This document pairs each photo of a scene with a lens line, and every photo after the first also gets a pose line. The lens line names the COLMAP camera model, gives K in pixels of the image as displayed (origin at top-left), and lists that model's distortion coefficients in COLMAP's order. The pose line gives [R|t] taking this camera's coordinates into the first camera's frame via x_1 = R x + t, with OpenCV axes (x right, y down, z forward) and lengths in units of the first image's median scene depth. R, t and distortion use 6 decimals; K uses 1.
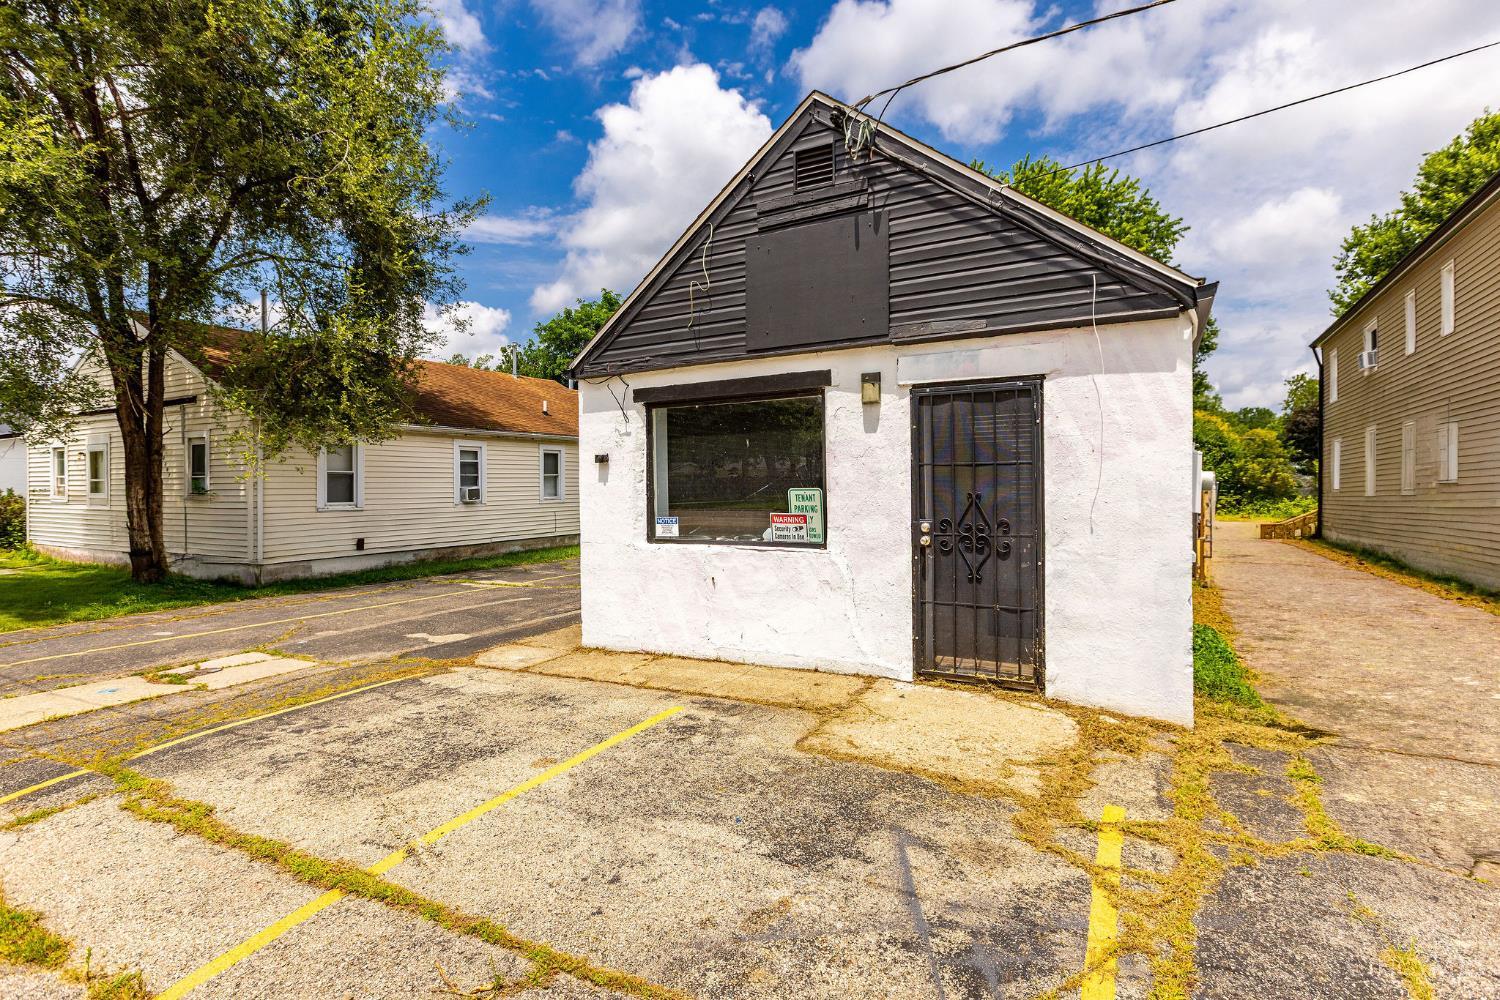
lens RADIAL K [[716.6, 0, 750.6], [0, 716.6, 496.8], [0, 0, 1]] dist [-0.003174, 0.001704]
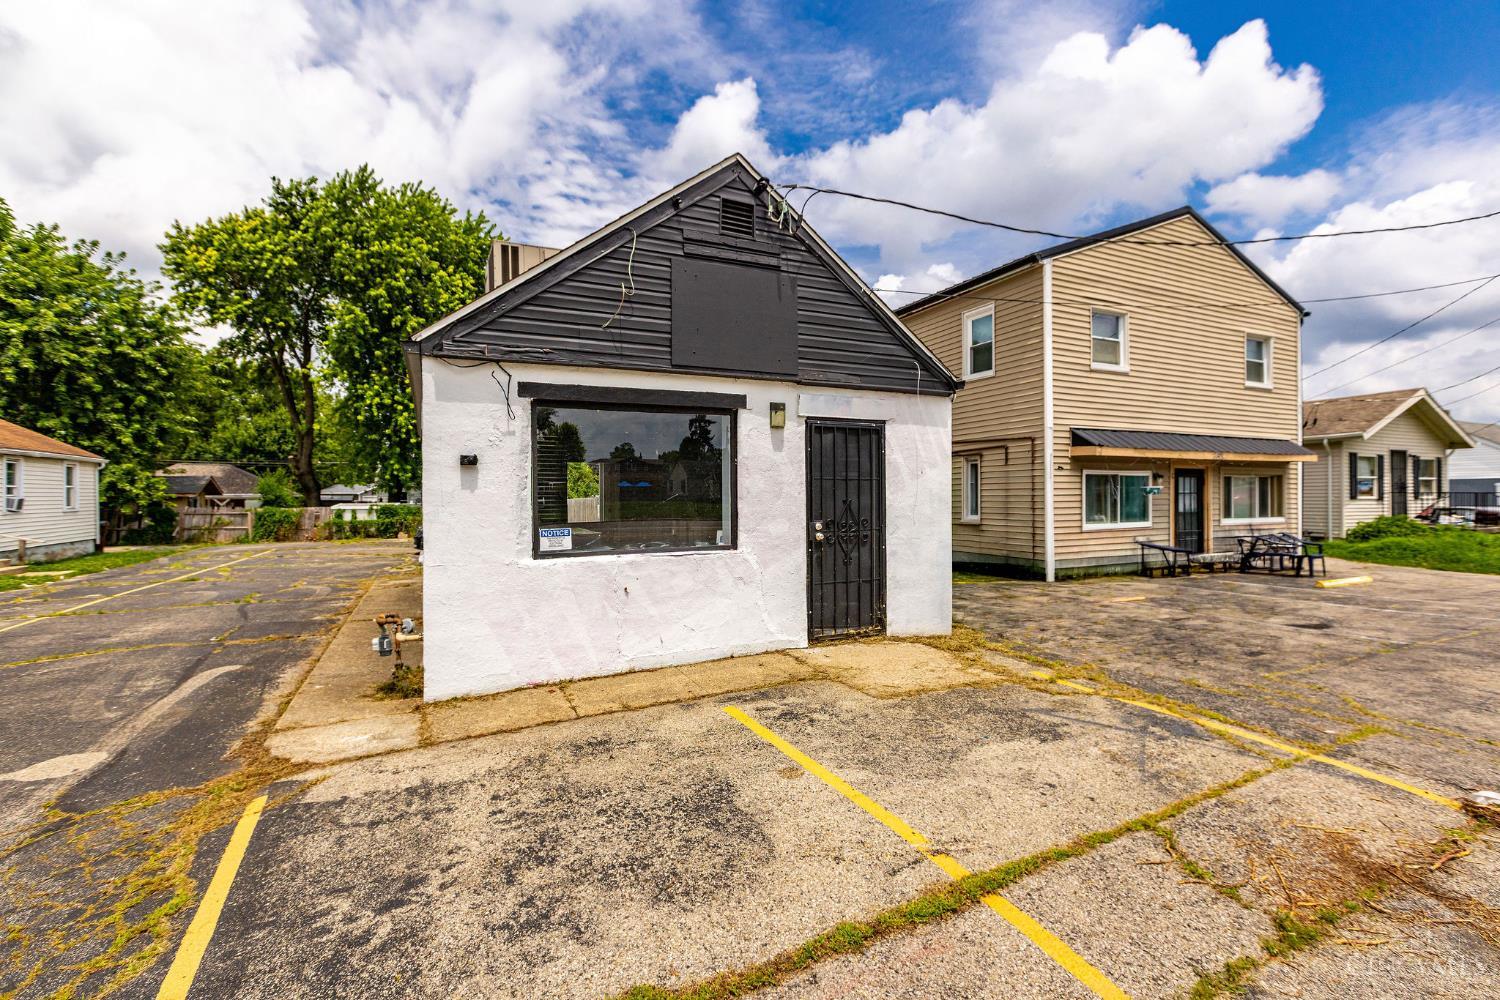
lens RADIAL K [[667.9, 0, 751.2], [0, 667.9, 497.7], [0, 0, 1]] dist [0.000637, -0.000096]
pose [[0.574074, 0.001381, 0.818803, -0.889382], [0.014119, 0.999833, -0.011585, 0.003120], [-0.818682, 0.018211, 0.573958, 0.425097]]
